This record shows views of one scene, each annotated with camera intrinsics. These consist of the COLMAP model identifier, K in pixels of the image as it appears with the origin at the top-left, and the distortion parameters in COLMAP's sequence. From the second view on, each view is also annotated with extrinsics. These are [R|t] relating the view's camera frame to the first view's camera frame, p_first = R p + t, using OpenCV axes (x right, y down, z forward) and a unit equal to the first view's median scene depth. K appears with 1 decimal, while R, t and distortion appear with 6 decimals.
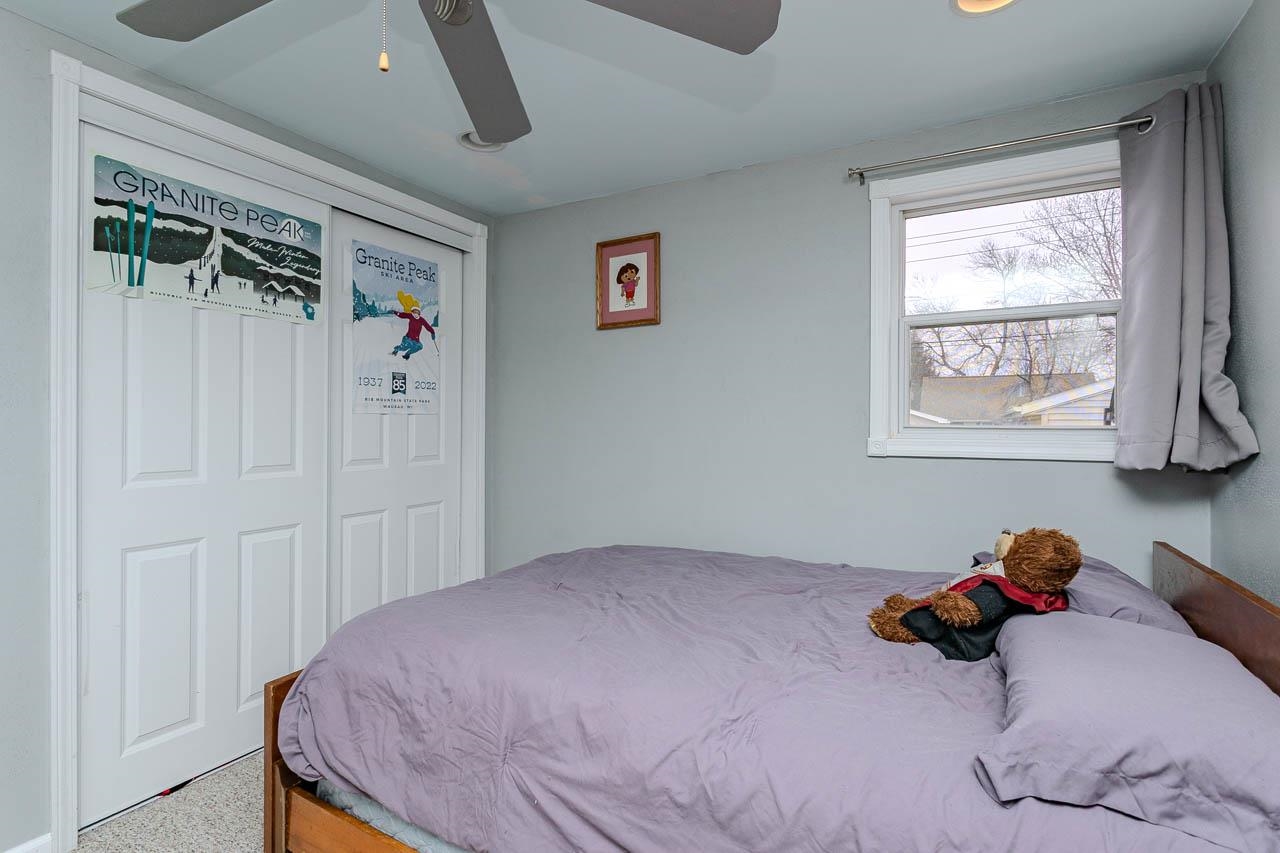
lens RADIAL K [[613.0, 0, 641.7], [0, 613.0, 423.8], [0, 0, 1]] dist [0.001168, 0.001104]
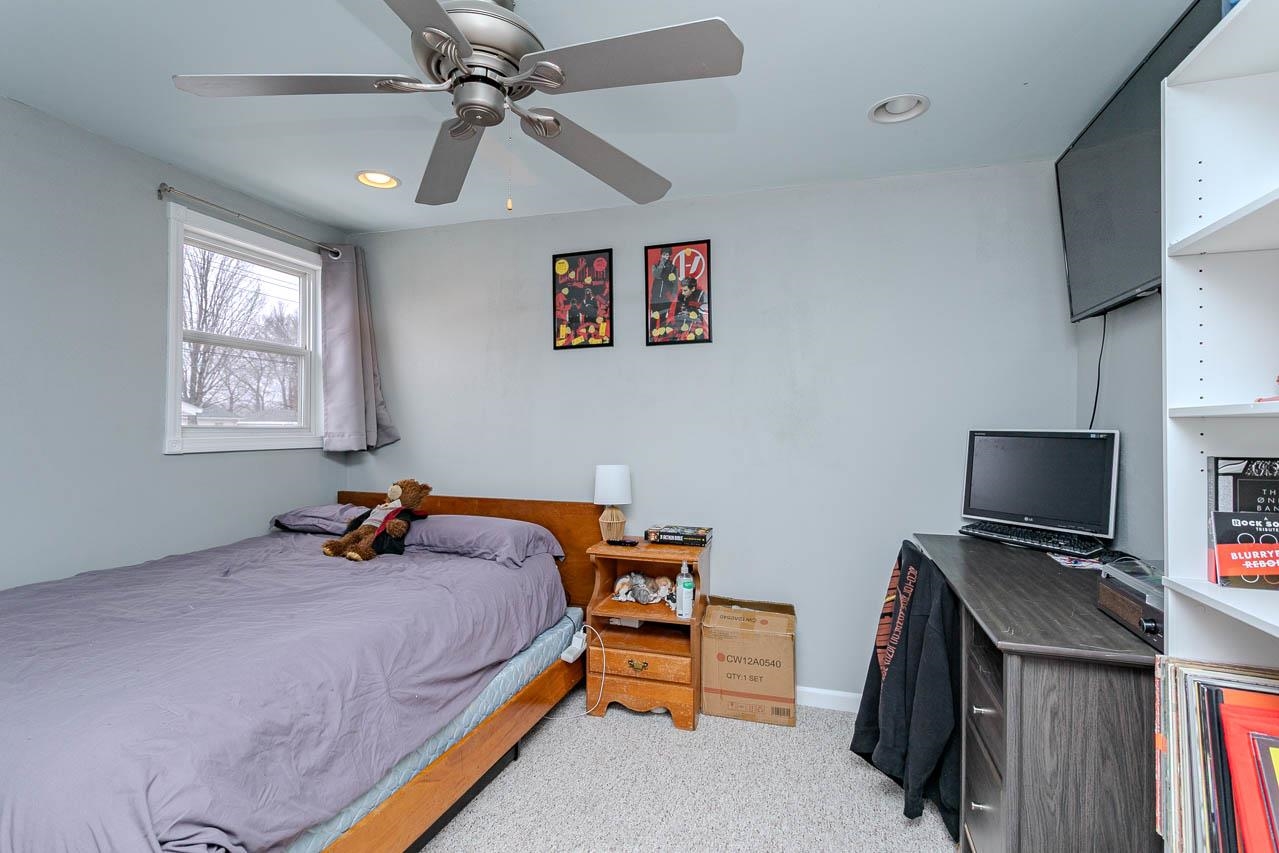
lens RADIAL K [[612.5, 0, 636.3], [0, 612.5, 426.6], [0, 0, 1]] dist [0.001168, 0.001104]
pose [[-0.204730, -0.002878, 0.978814, -1.056041], [-0.005273, 0.999984, 0.001837, -0.005036], [-0.978804, -0.004785, -0.204742, 0.511786]]
